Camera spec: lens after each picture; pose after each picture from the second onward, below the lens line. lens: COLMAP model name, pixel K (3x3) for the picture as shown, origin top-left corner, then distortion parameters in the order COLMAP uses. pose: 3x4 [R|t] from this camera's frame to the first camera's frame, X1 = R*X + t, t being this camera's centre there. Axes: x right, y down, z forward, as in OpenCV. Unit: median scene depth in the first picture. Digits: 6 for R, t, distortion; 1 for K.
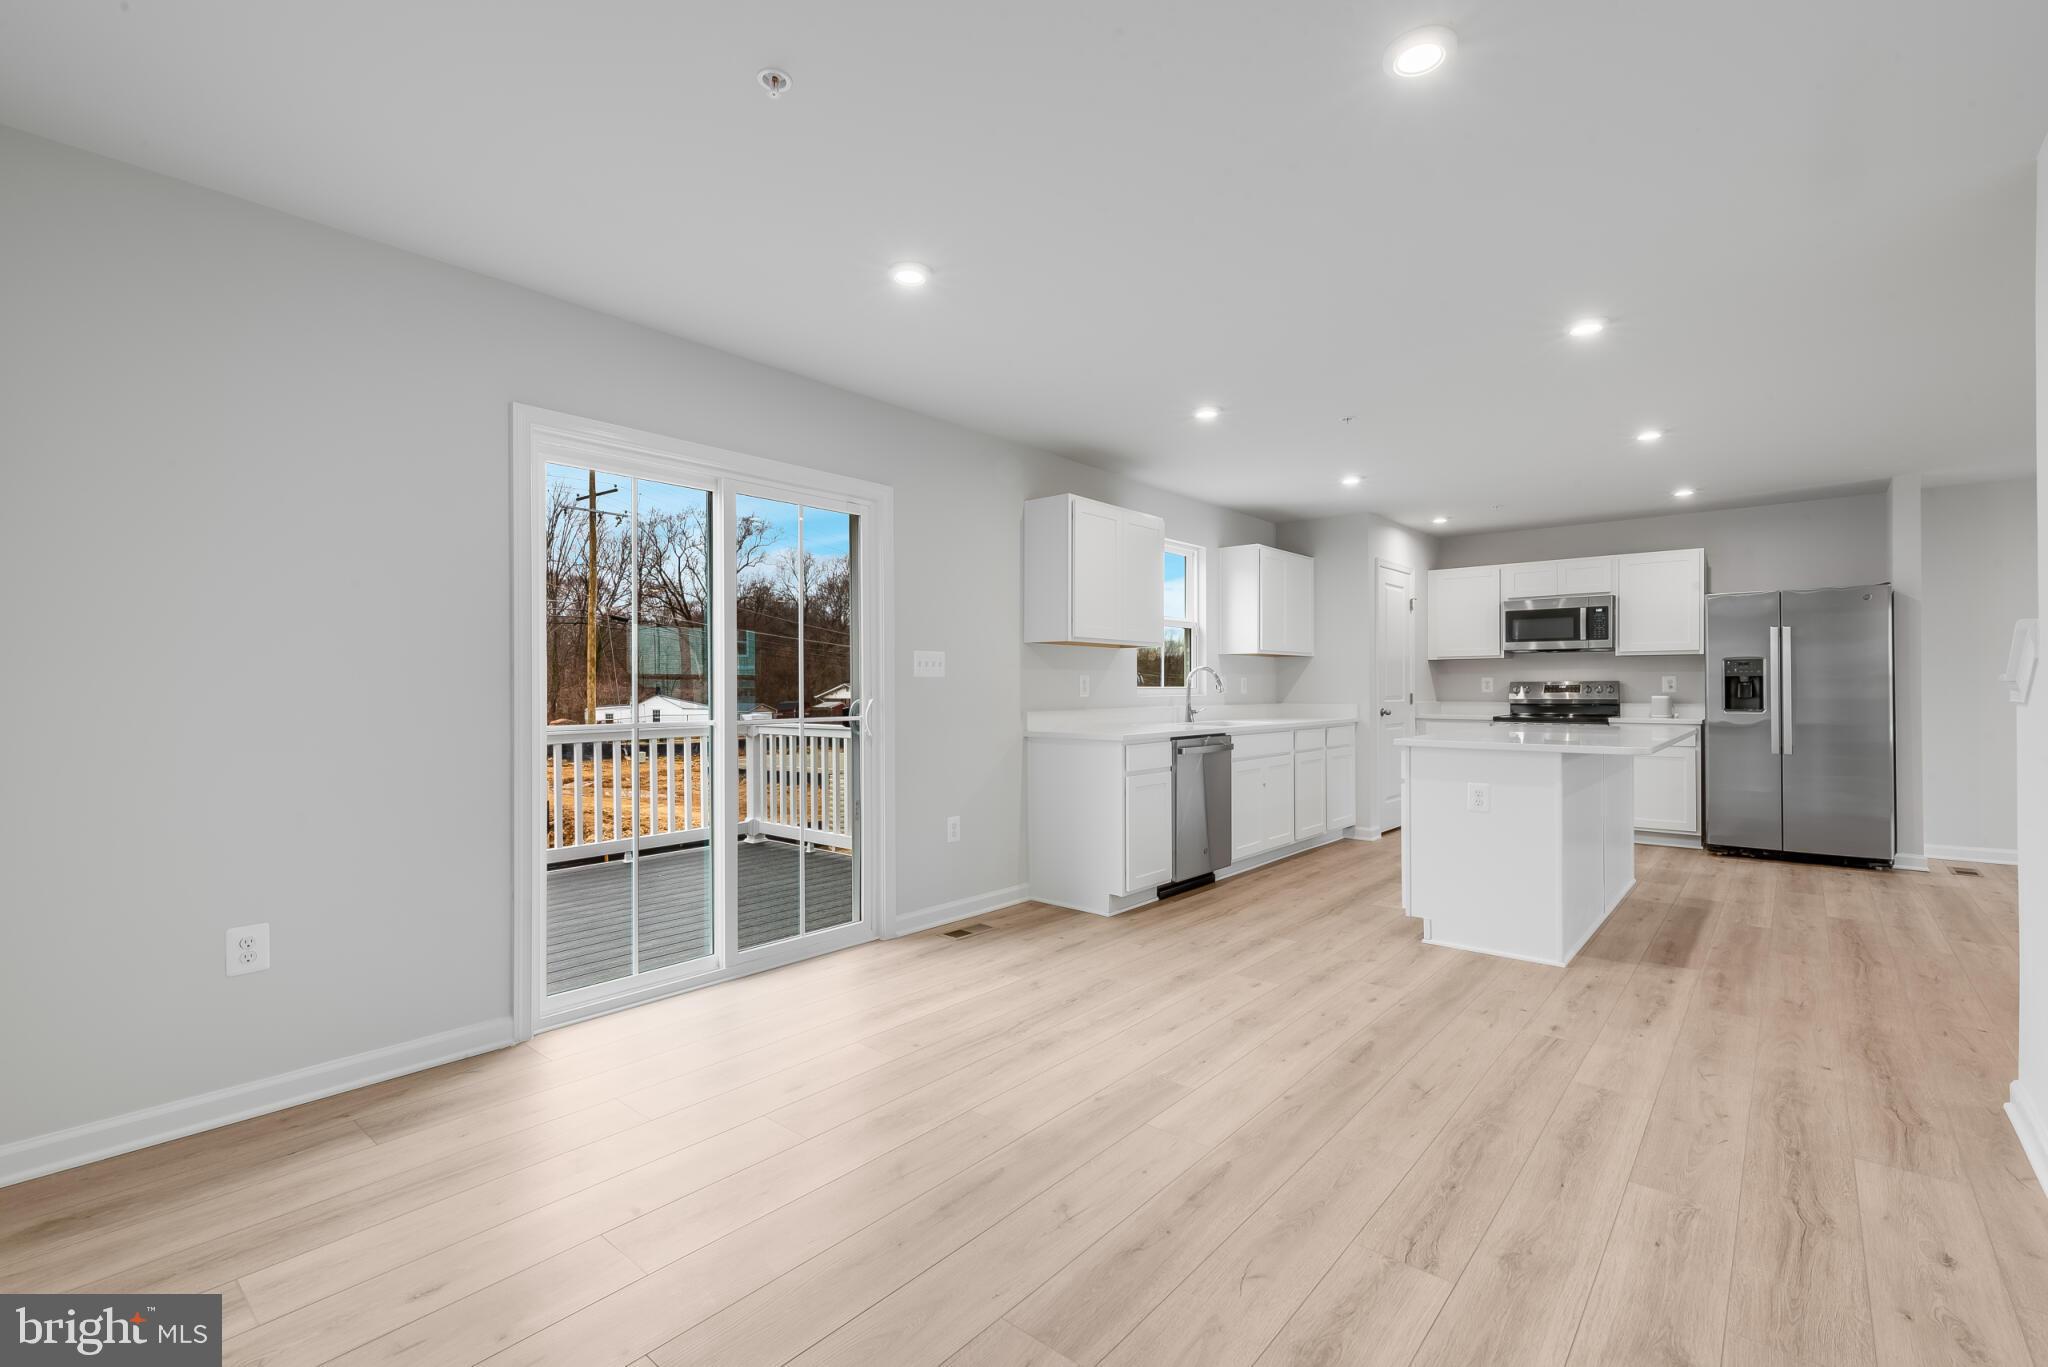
lens RADIAL K [[905.9, 0, 1034.7], [0, 905.9, 679.1], [0, 0, 1]] dist [0.013189, -0.003287]
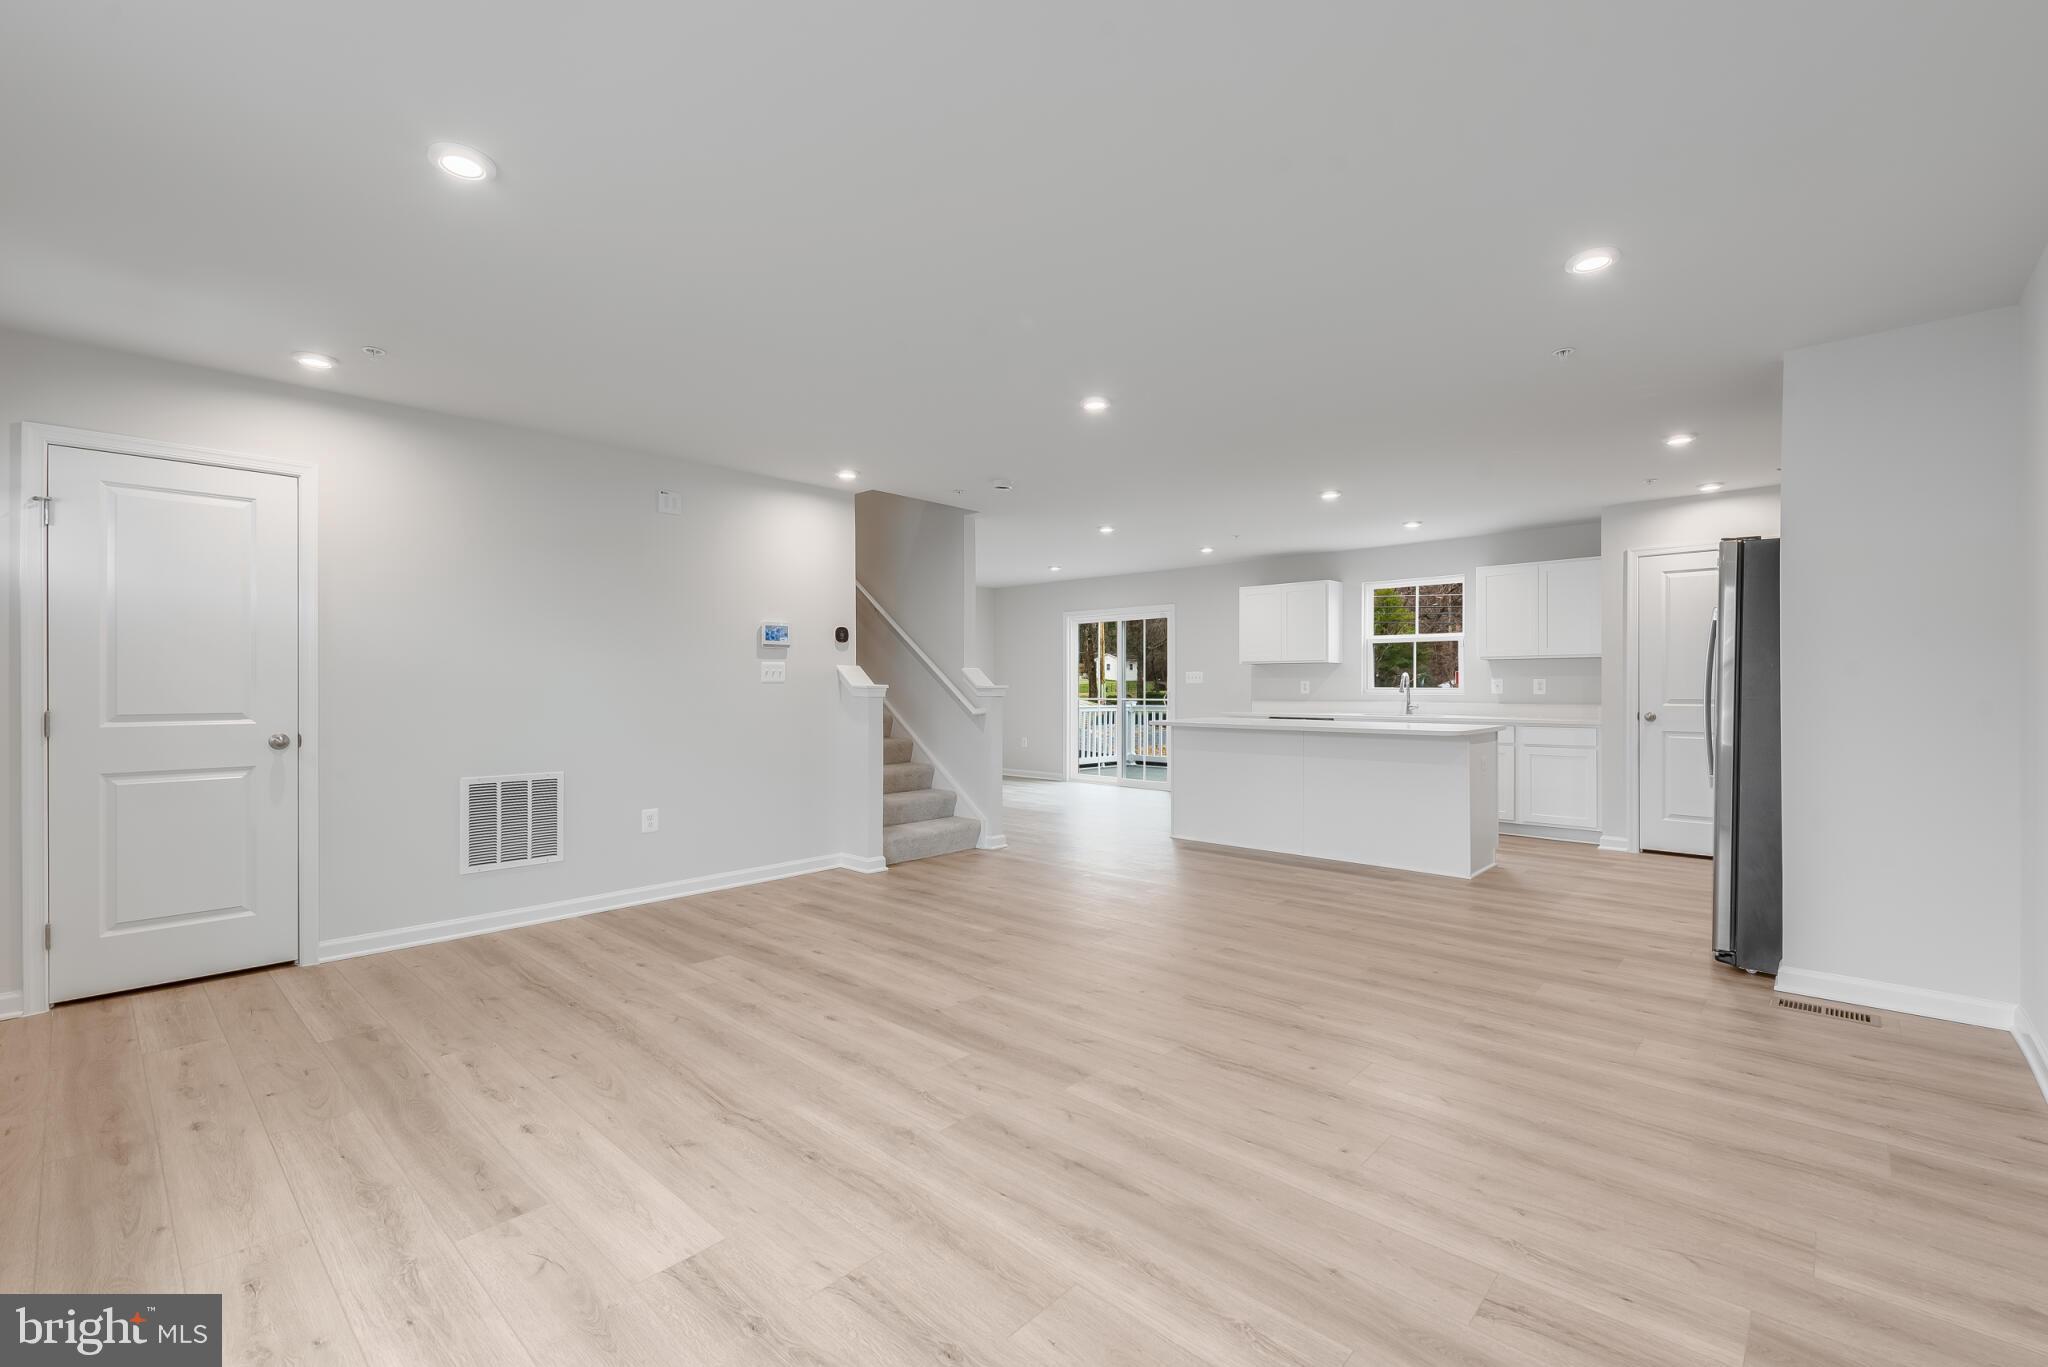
lens RADIAL K [[882.7, 0, 1022.6], [0, 882.7, 684.0], [0, 0, 1]] dist [0.005004, -0.002895]
pose [[-0.037387, 0.001424, -0.999300, 1.314805], [0.011464, 0.999934, 0.000996, -0.004539], [0.999235, -0.011419, -0.037401, 0.416099]]
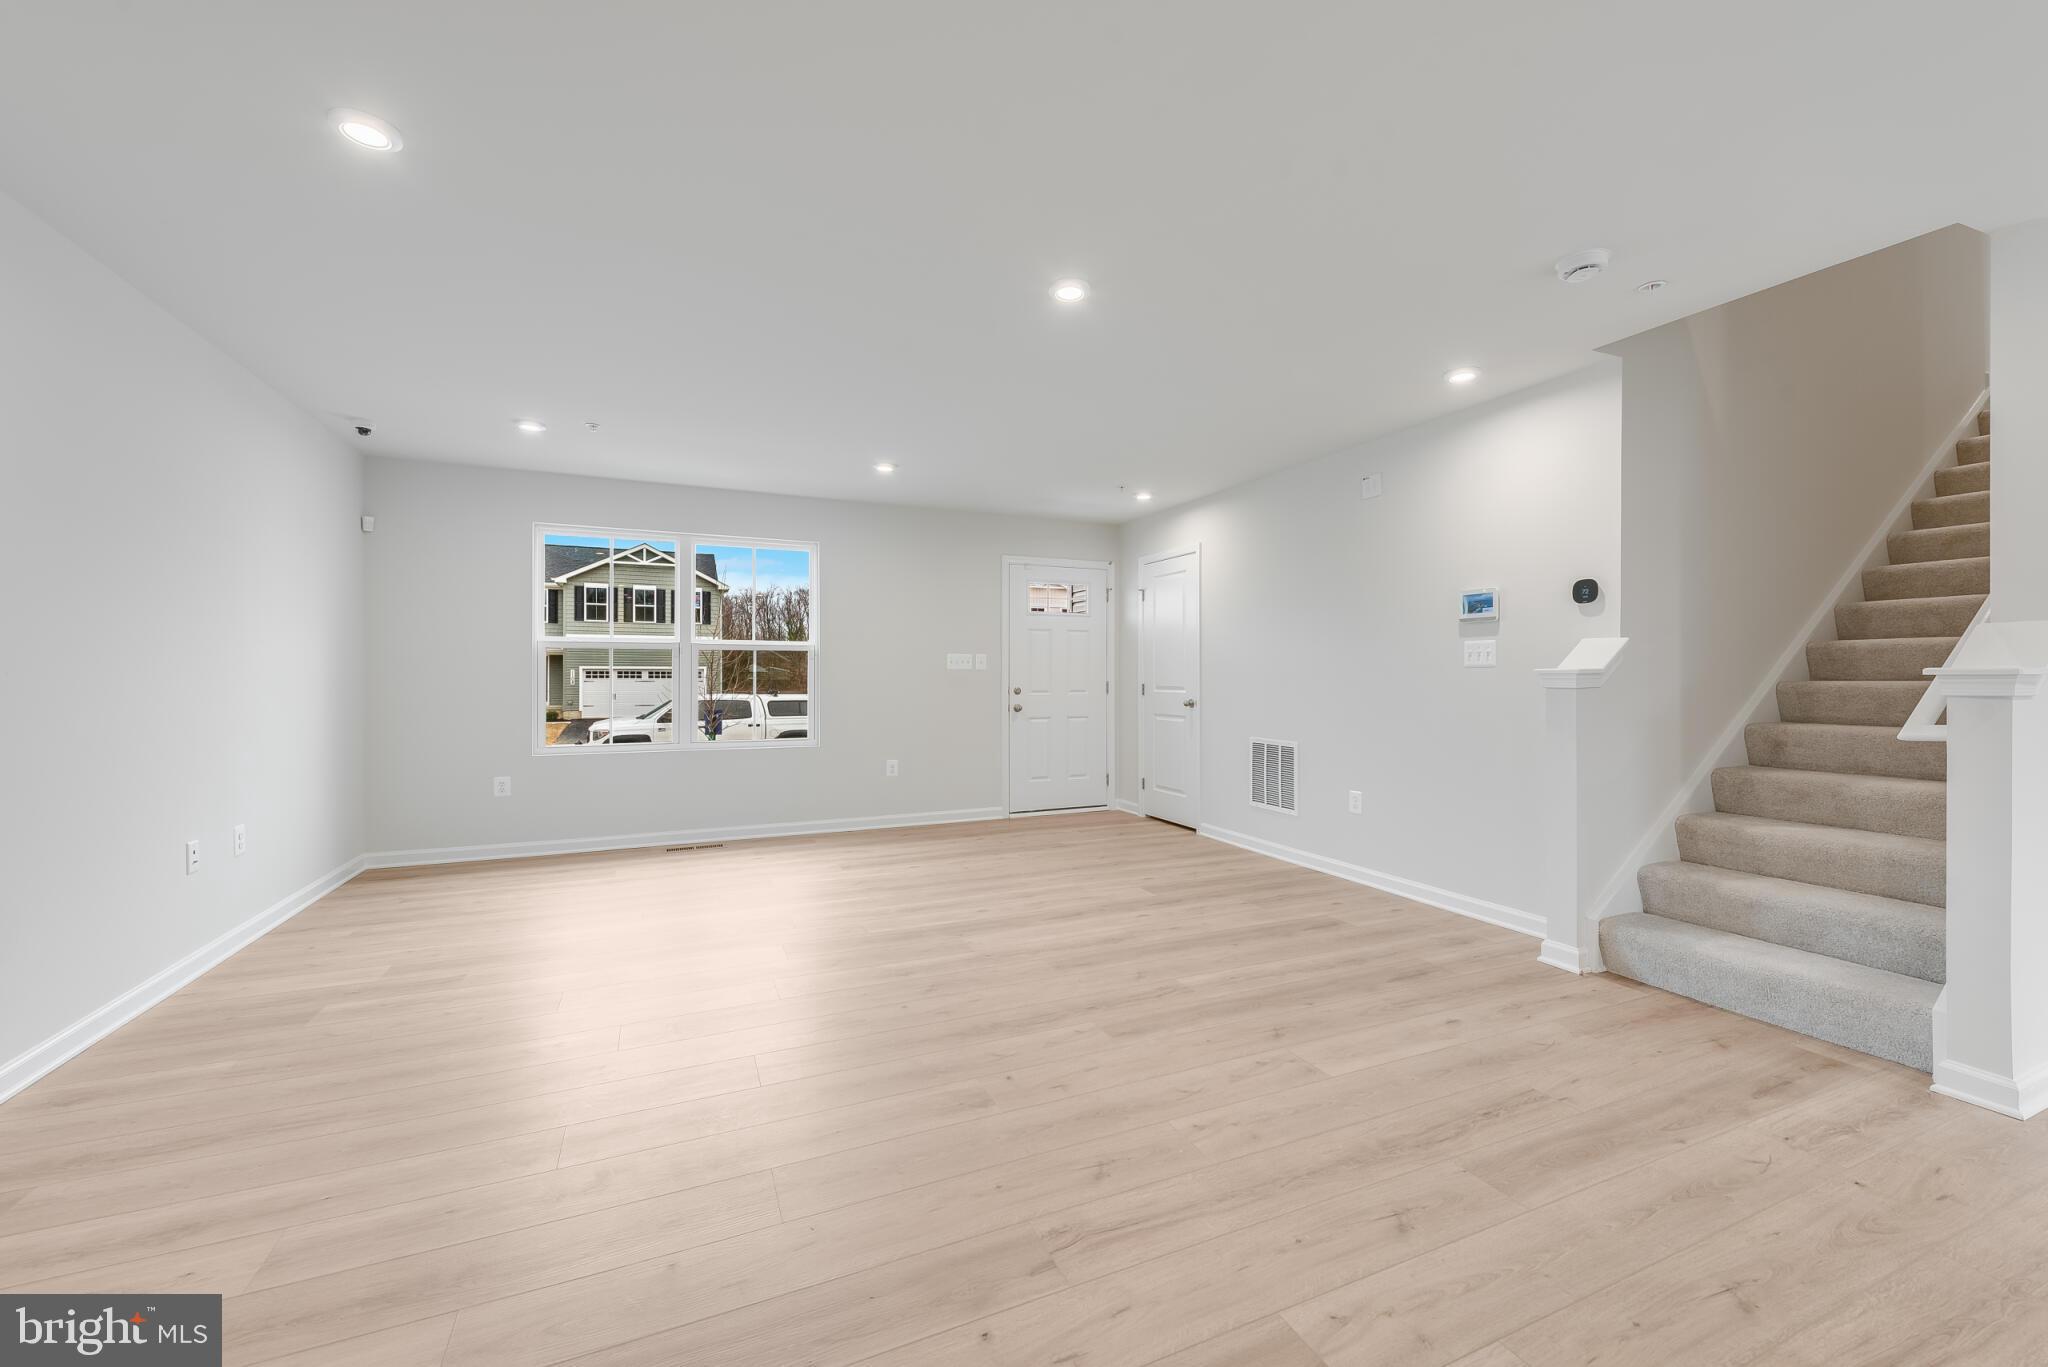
lens RADIAL K [[805.3, 0, 1023.5], [0, 805.3, 680.6], [0, 0, 1]] dist [0.003852, -0.000501]
pose [[-0.902830, -0.001200, 0.429995, 0.591359], [-0.002231, 0.999996, -0.001894, 0.003752], [-0.429991, -0.002669, -0.902829, 0.804245]]
